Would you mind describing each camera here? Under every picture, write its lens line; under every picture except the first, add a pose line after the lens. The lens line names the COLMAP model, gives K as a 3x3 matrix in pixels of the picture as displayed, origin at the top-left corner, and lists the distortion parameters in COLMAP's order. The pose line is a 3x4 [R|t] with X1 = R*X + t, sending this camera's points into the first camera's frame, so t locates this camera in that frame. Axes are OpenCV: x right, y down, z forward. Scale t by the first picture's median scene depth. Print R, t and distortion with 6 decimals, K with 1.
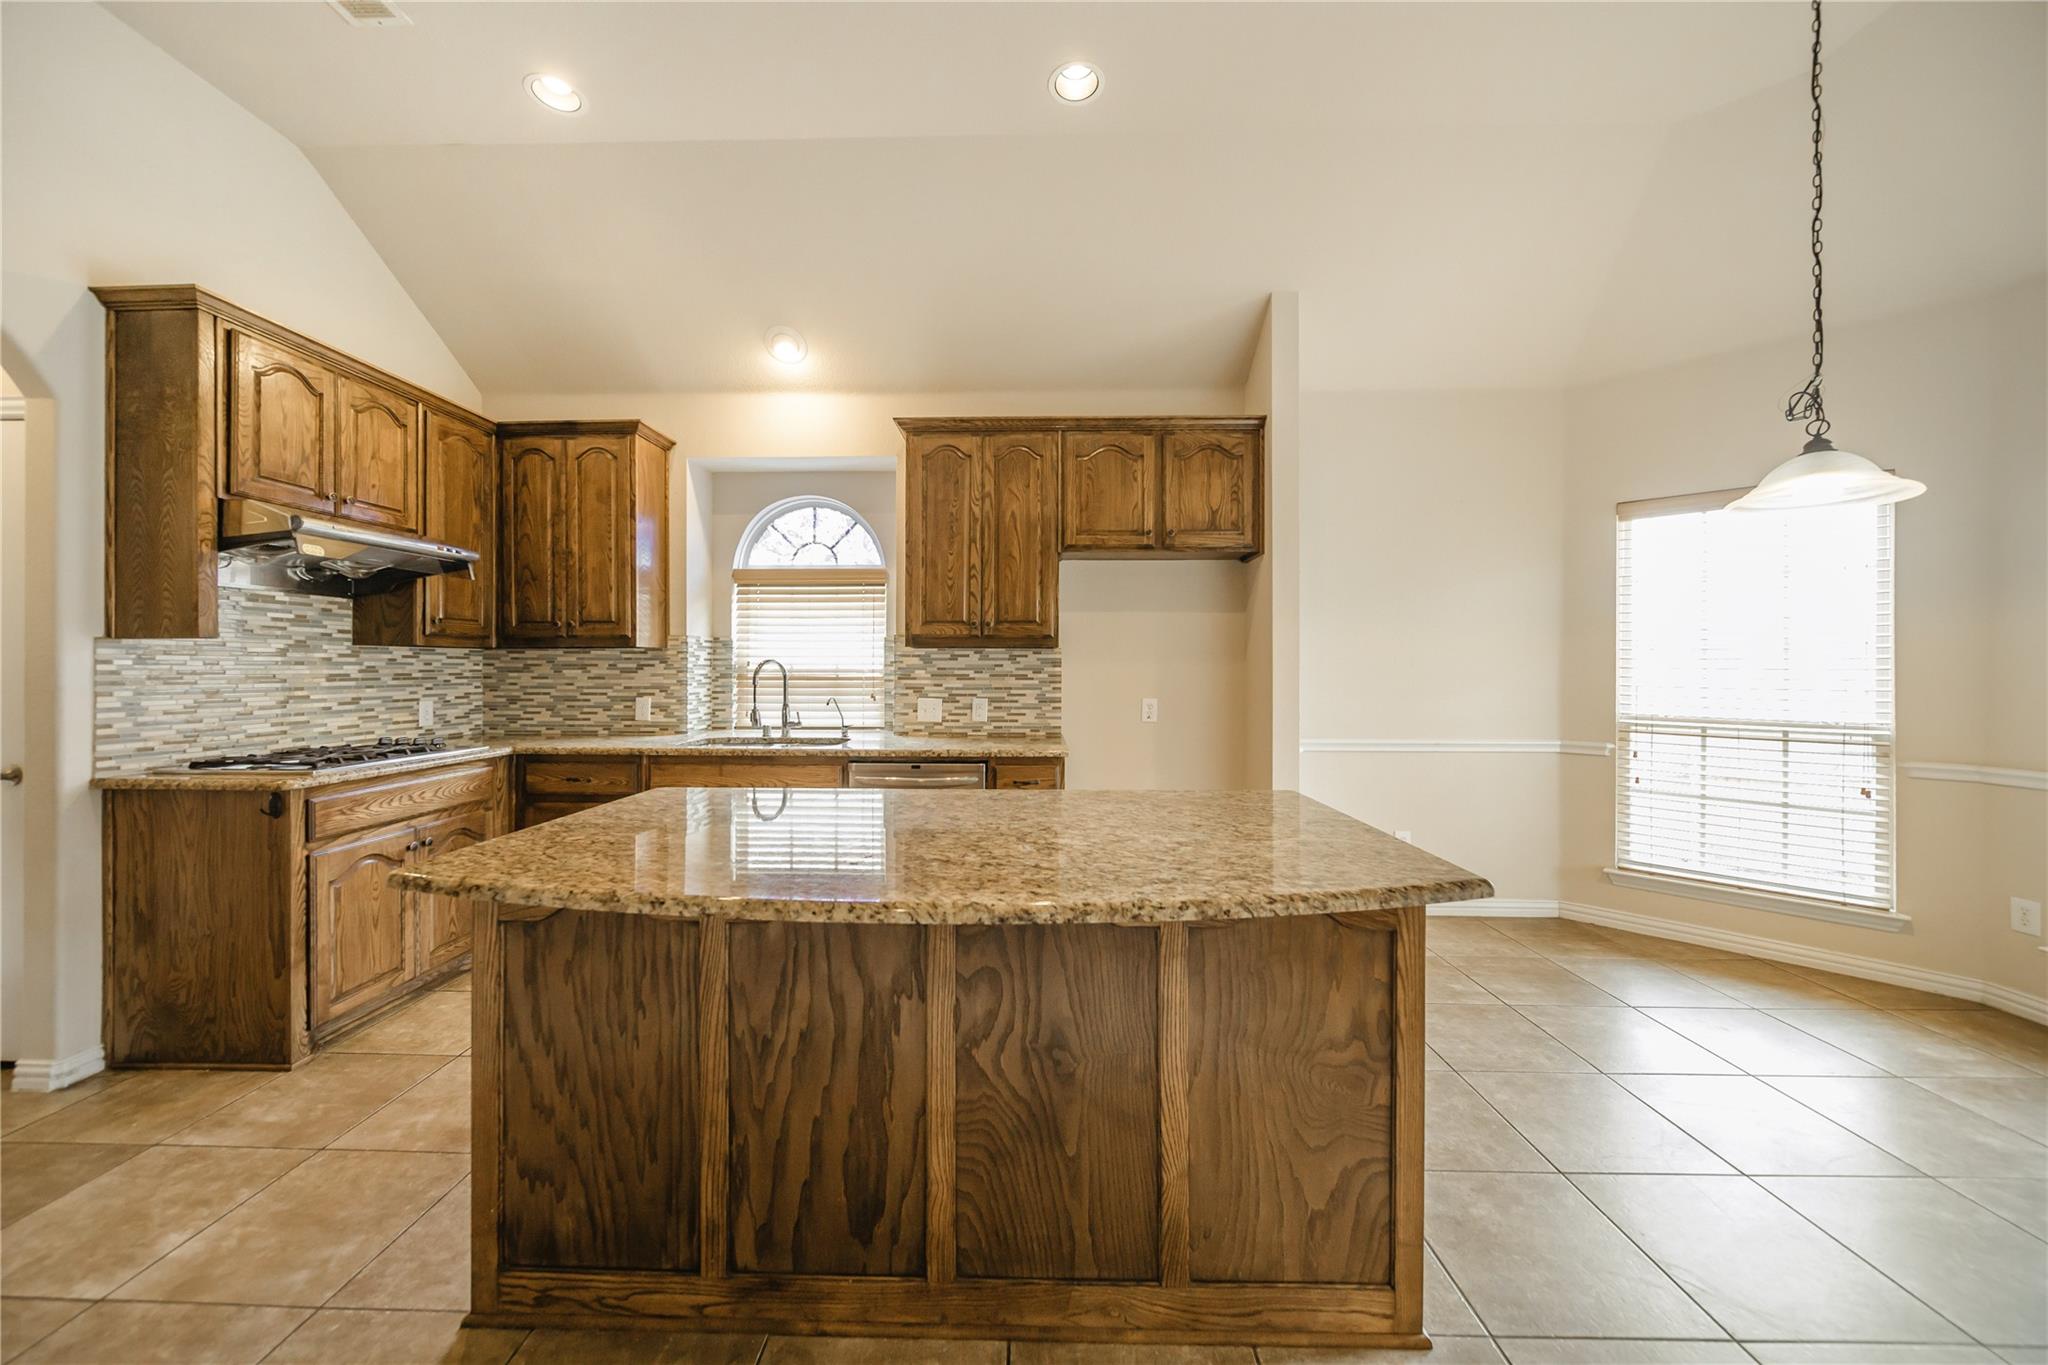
lens RADIAL K [[735.8, 0, 1017.3], [0, 735.8, 671.7], [0, 0, 1]] dist [-0.000897, -0.000045]
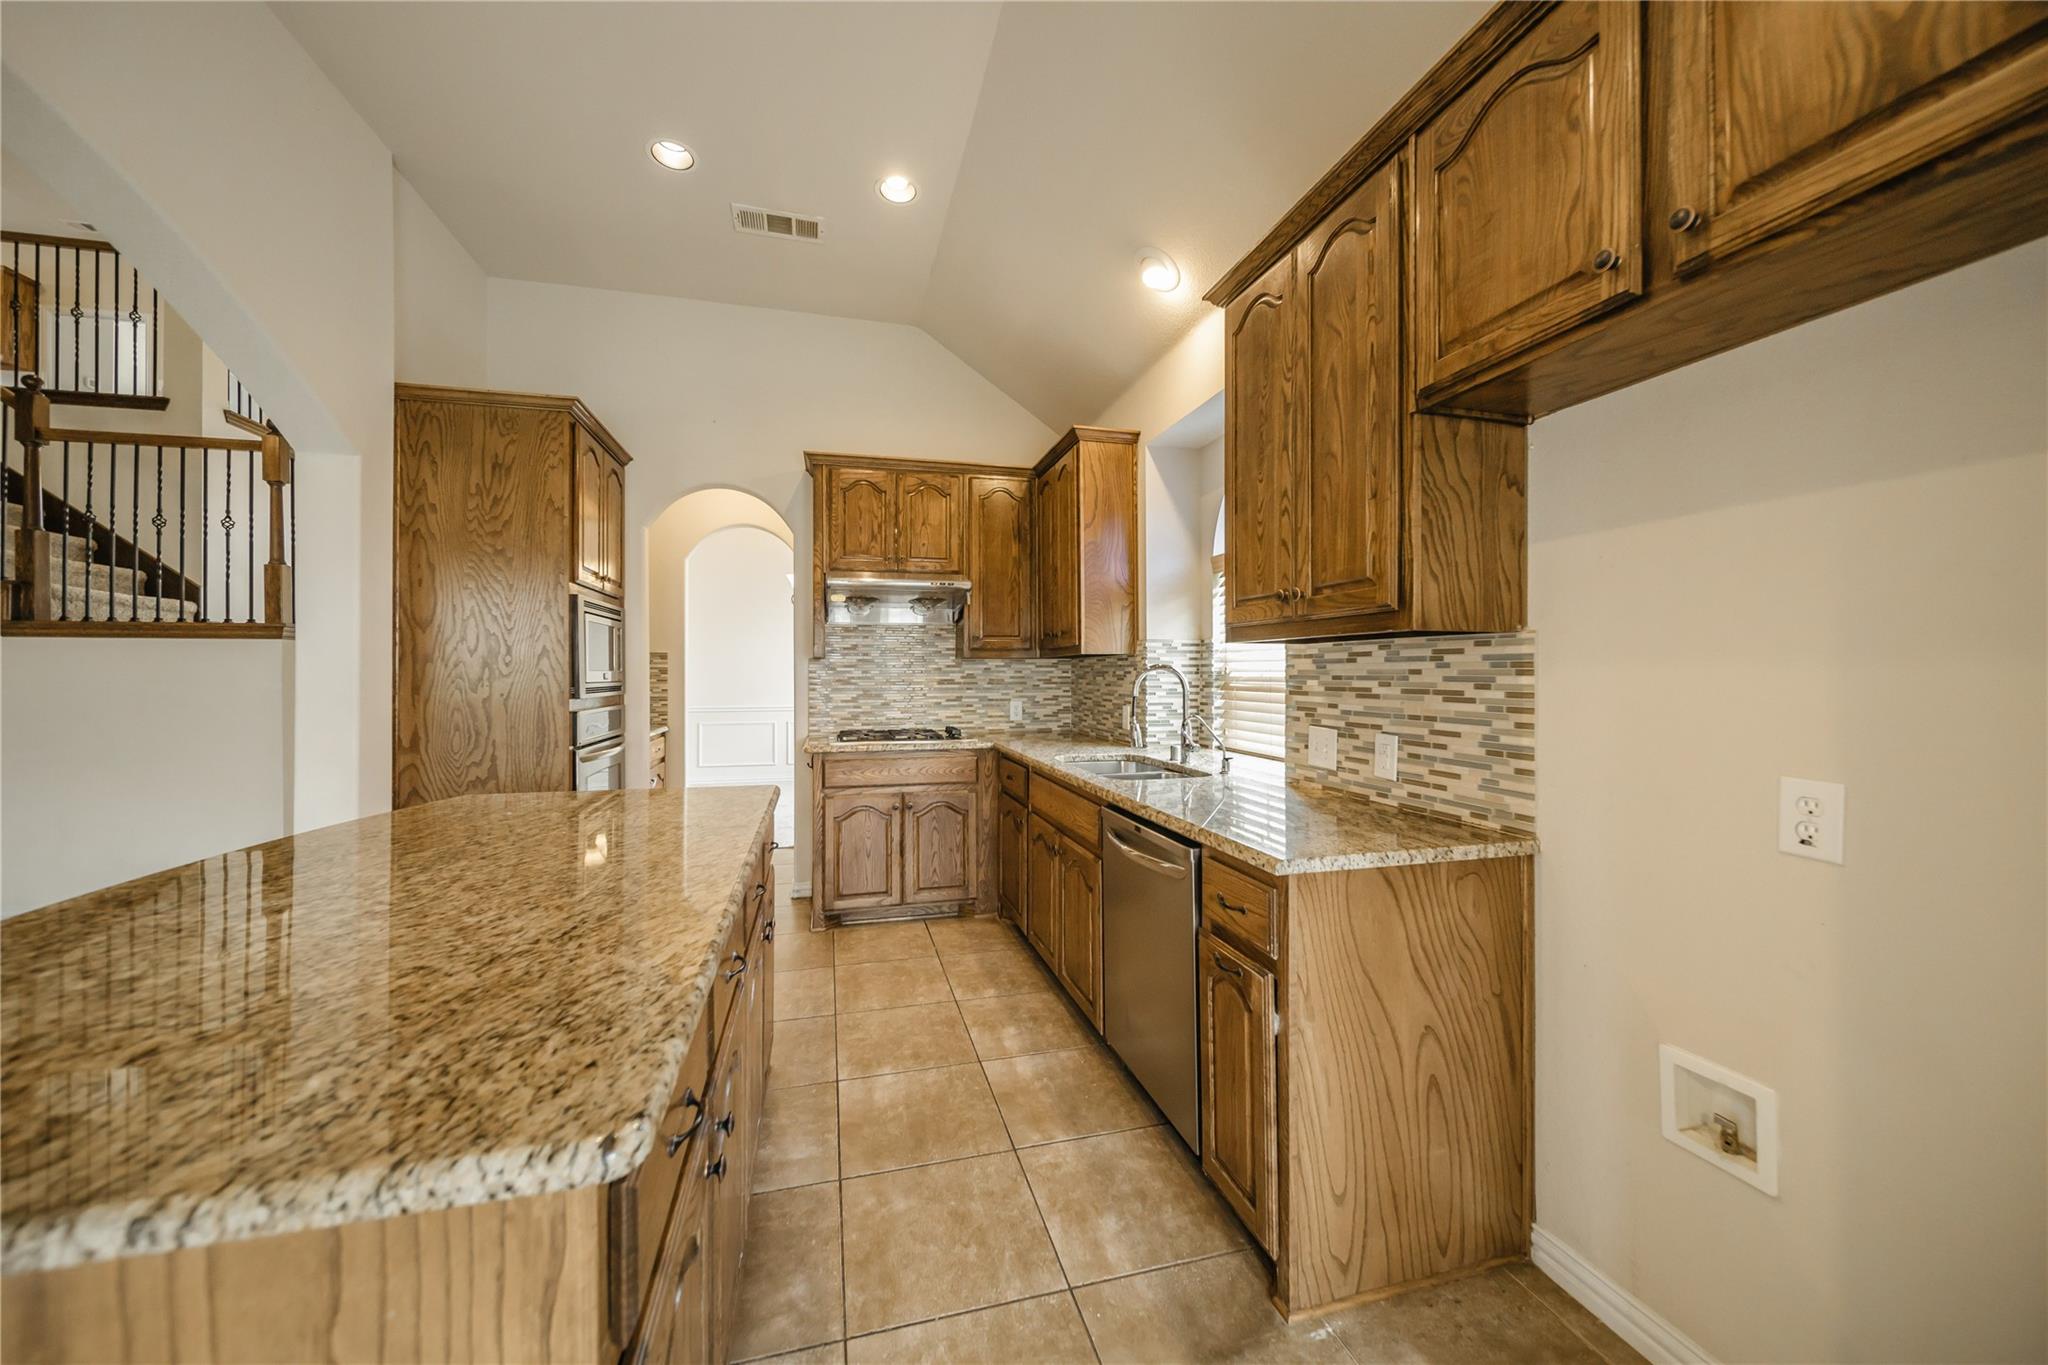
lens RADIAL K [[735.8, 0, 1016.4], [0, 735.8, 672.9], [0, 0, 1]] dist [-0.000897, -0.000045]
pose [[0.257456, -0.001068, -0.966289, 0.403403], [-0.003548, 0.999992, -0.002051, -0.005881], [0.966283, 0.003956, 0.257451, 0.634980]]
